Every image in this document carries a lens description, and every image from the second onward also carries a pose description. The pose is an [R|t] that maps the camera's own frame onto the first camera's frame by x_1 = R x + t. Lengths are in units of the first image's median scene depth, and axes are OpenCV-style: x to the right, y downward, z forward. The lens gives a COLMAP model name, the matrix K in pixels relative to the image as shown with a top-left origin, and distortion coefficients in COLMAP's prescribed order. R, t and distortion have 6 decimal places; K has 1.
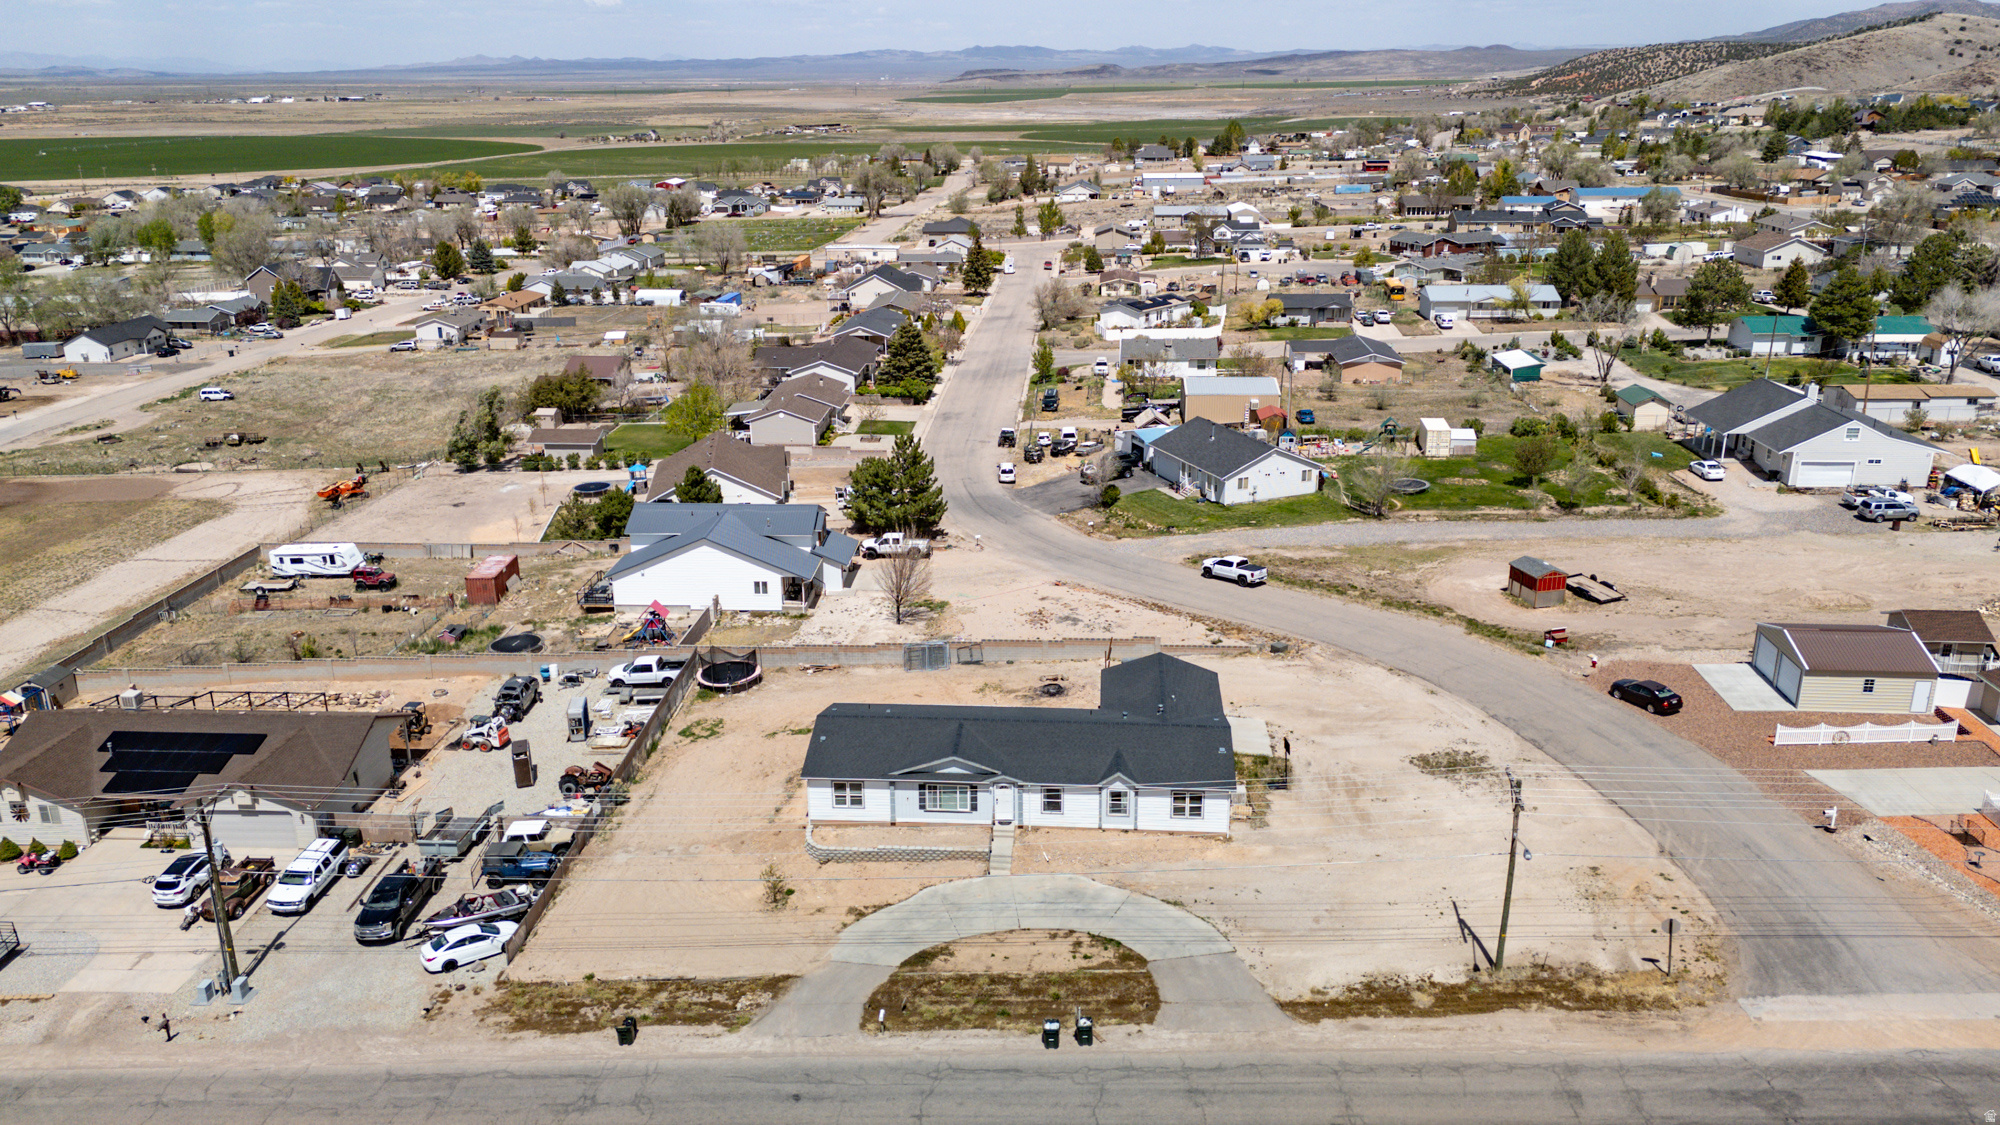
lens RADIAL K [[1450.9, 0, 1000.0], [0, 1450.9, 562.5], [0, 0, 1]] dist [0.070427, -0.054790]
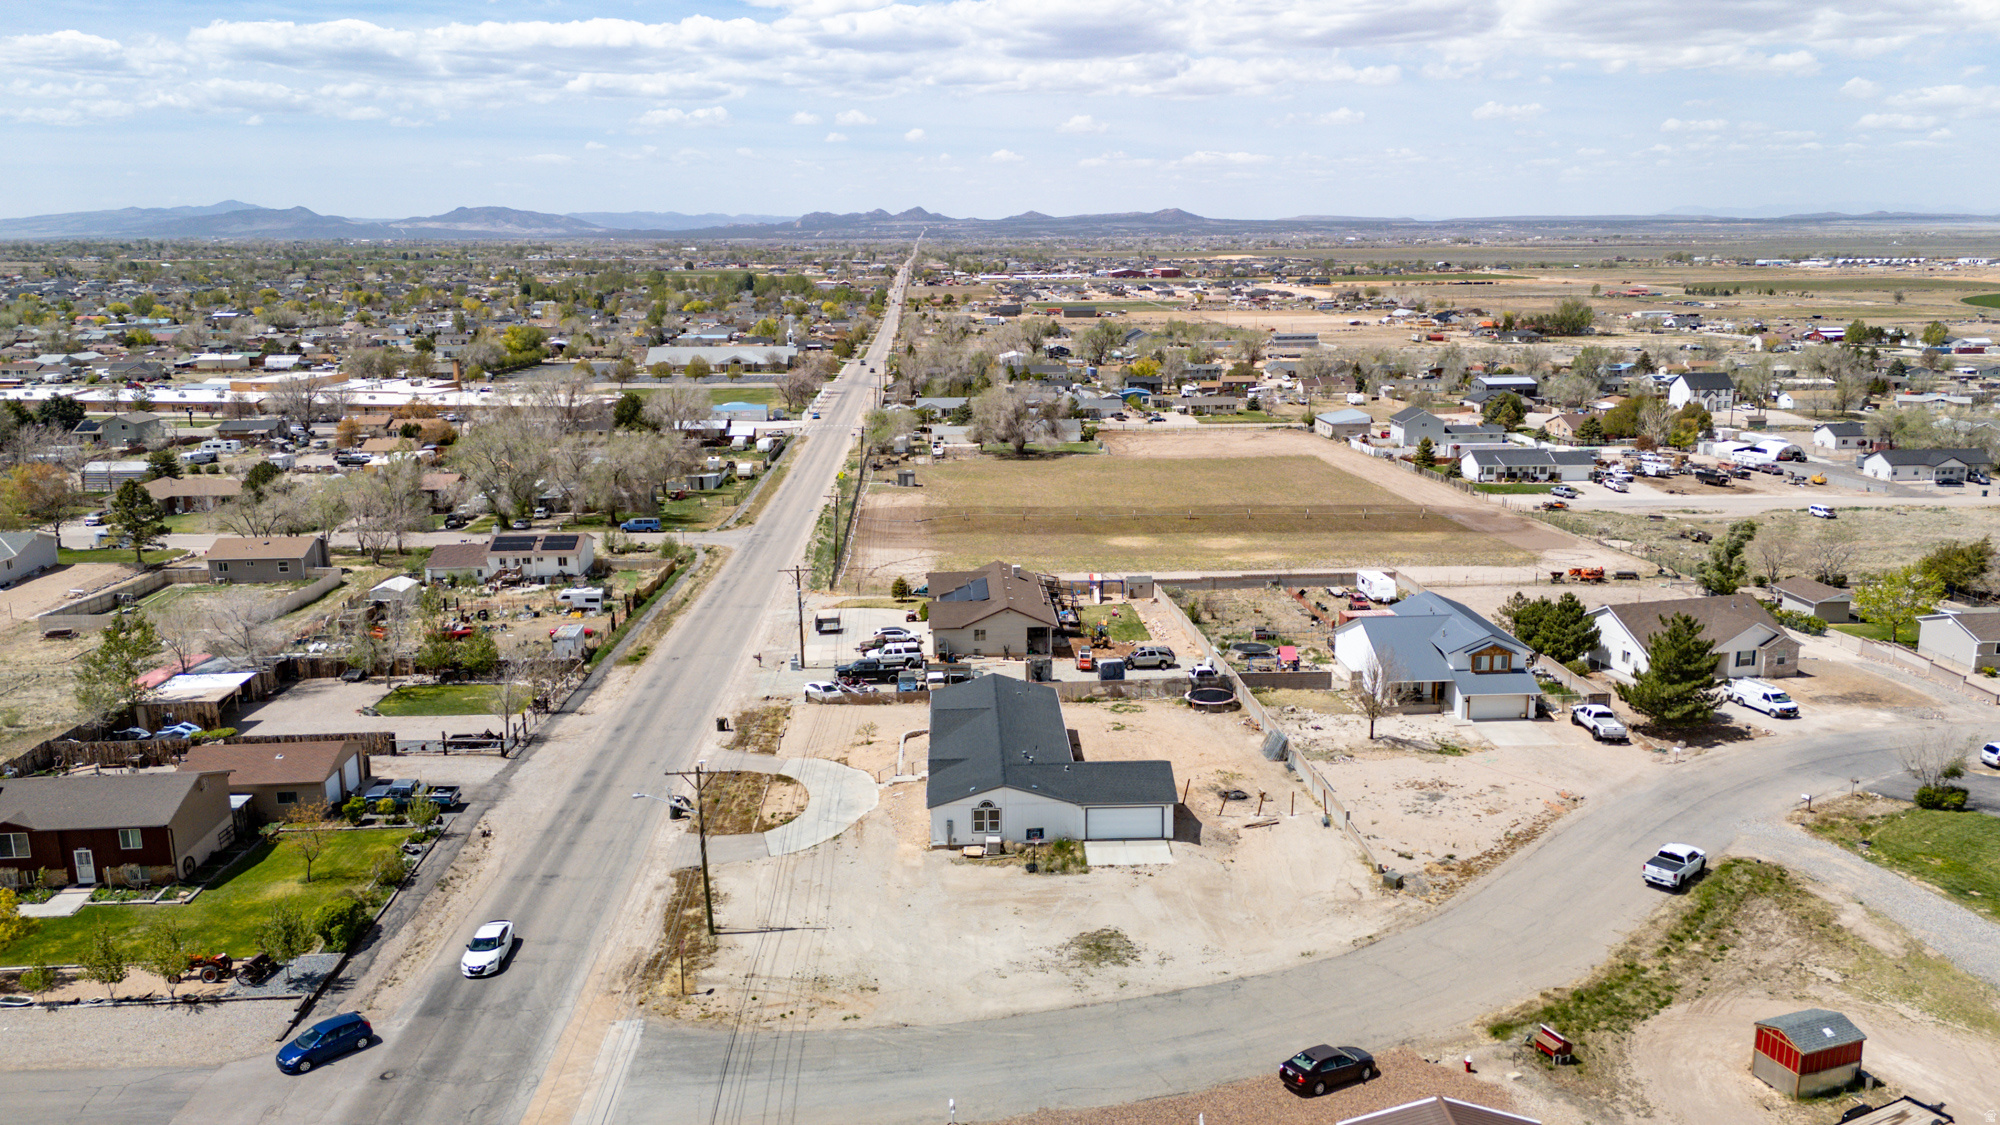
lens RADIAL K [[1454.9, 0, 1004.5], [0, 1454.9, 566.4], [0, 0, 1]] dist [0.107832, -0.133209]
pose [[0.113299, 0.227431, -0.967181, 0.818796], [-0.310533, 0.932787, 0.182967, -0.168770], [0.943786, 0.279611, 0.176309, 0.513884]]
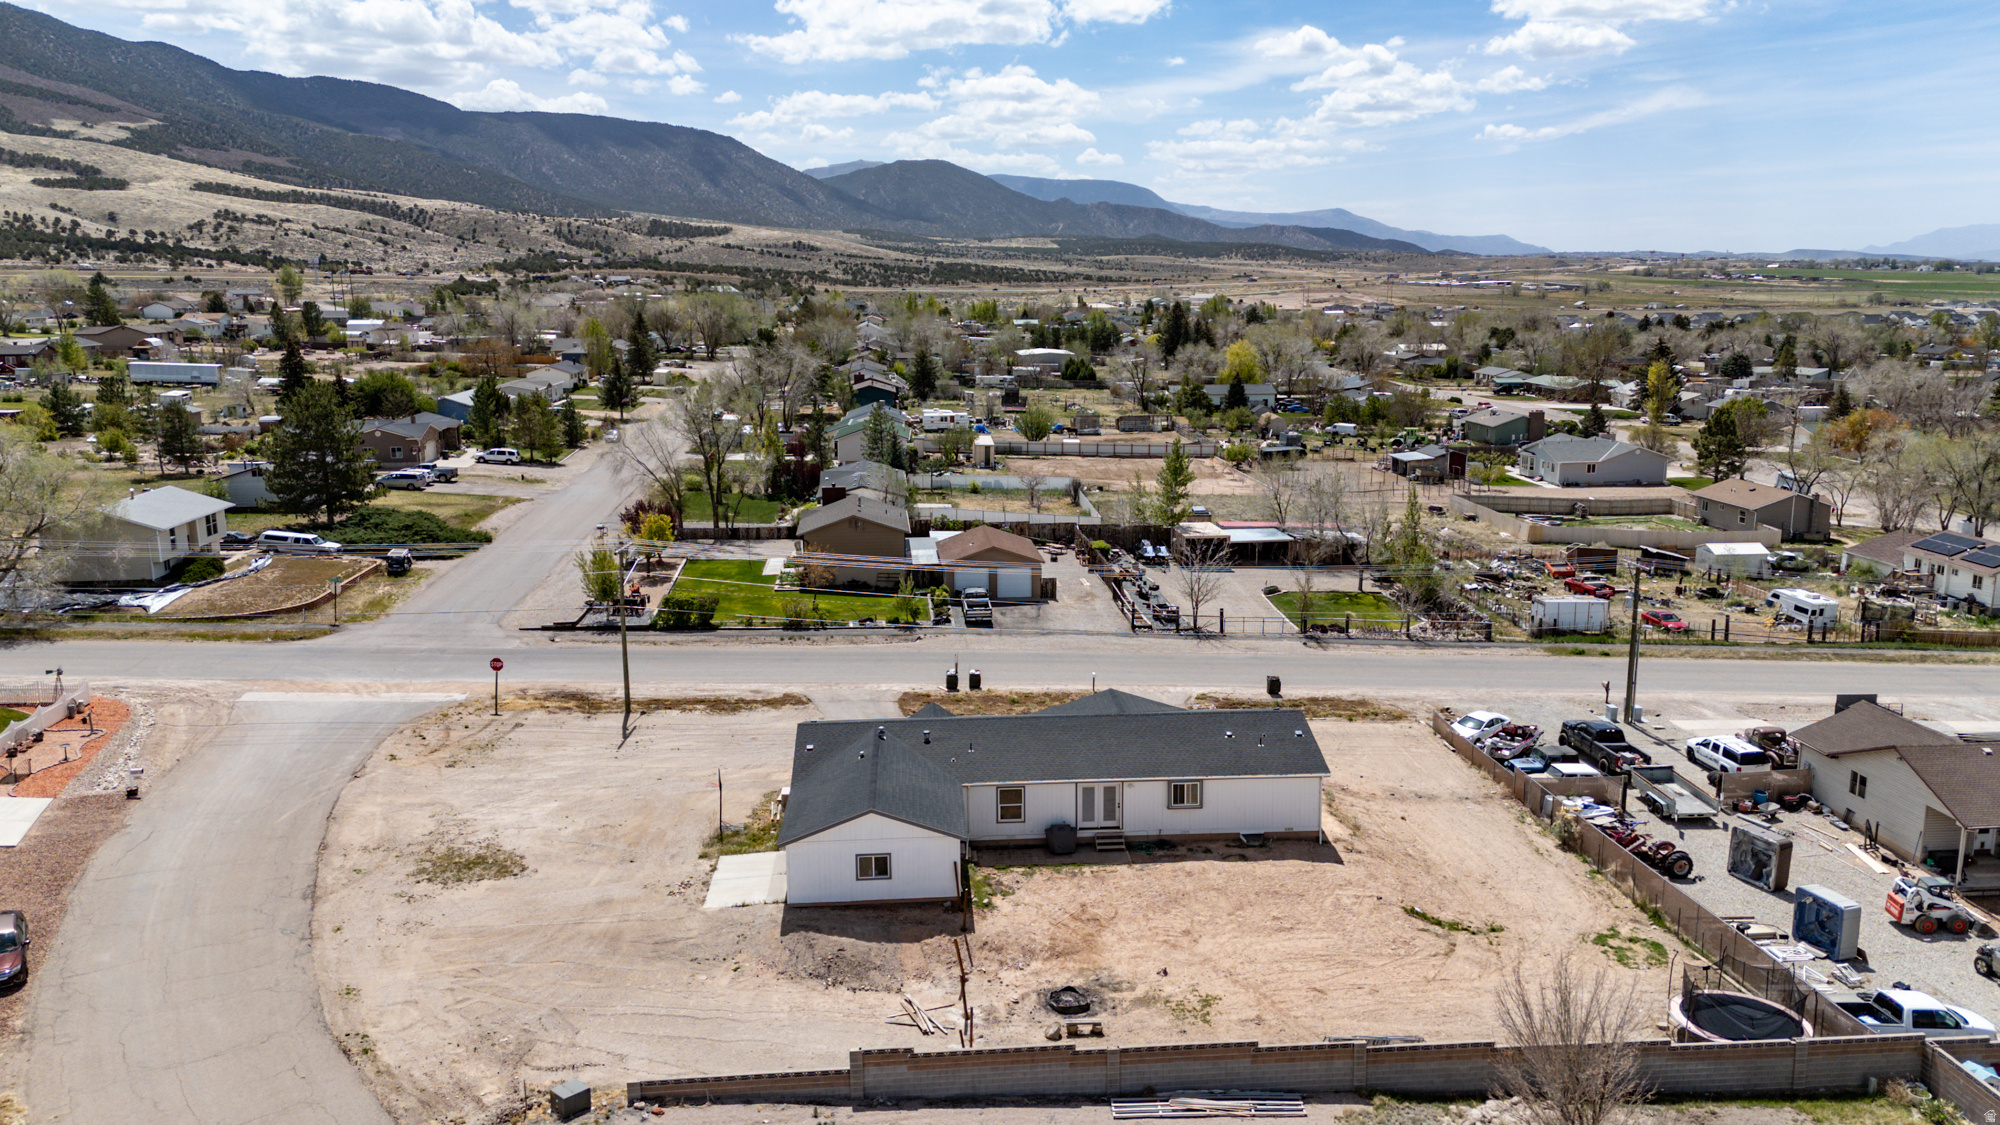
lens RADIAL K [[1450.9, 0, 1000.0], [0, 1450.9, 562.5], [0, 0, 1]] dist [0.070427, -0.054790]
pose [[-0.988719, 0.036255, -0.145326, 0.108457], [-0.039919, 0.871385, 0.488973, -0.253013], [0.144363, 0.489258, -0.860108, 1.140159]]
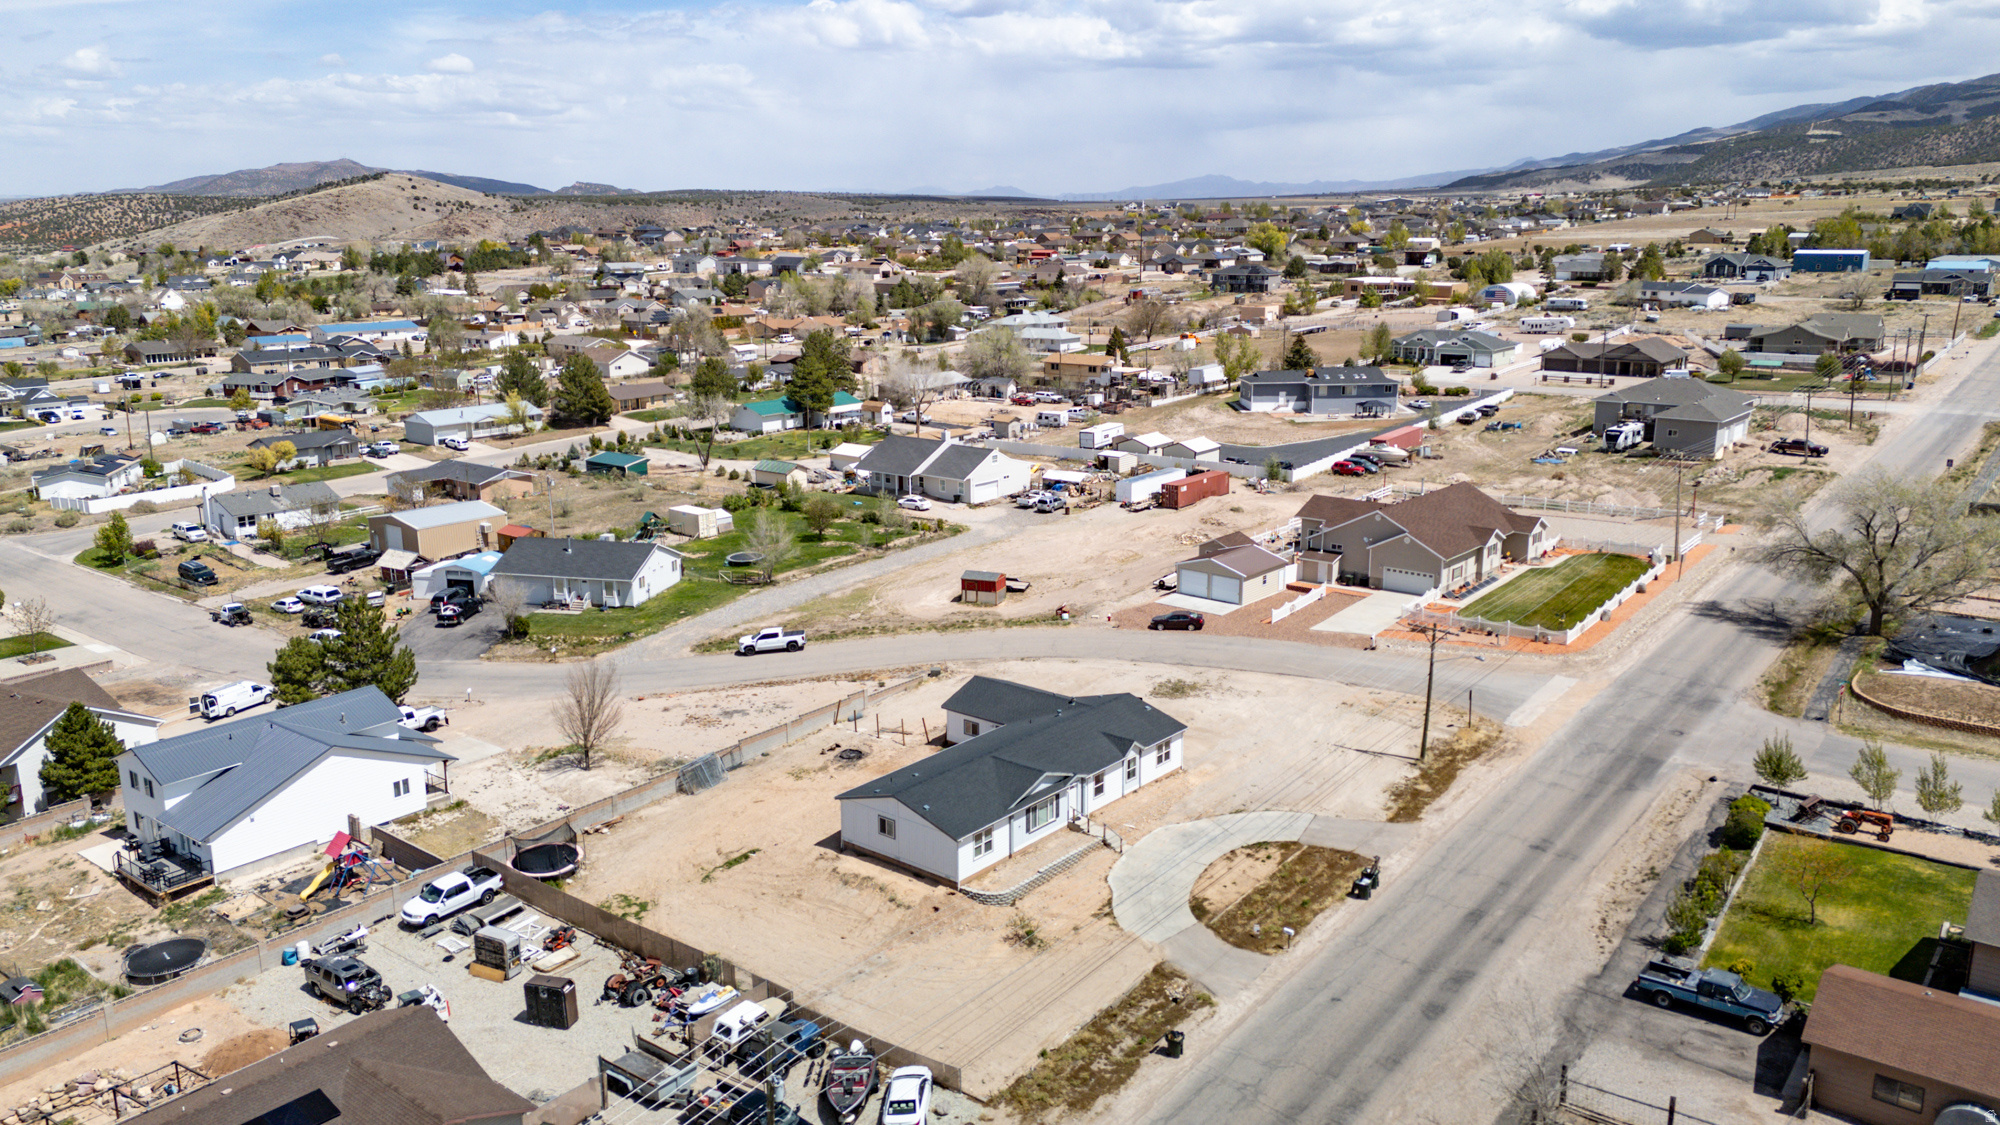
lens RADIAL K [[1454.9, 0, 1004.5], [0, 1454.9, 566.4], [0, 0, 1]] dist [0.107832, -0.133209]
pose [[0.579802, -0.187582, 0.792870, -0.587910], [0.261438, 0.964510, 0.037008, -0.043715], [-0.771673, 0.185829, 0.608266, 0.209647]]
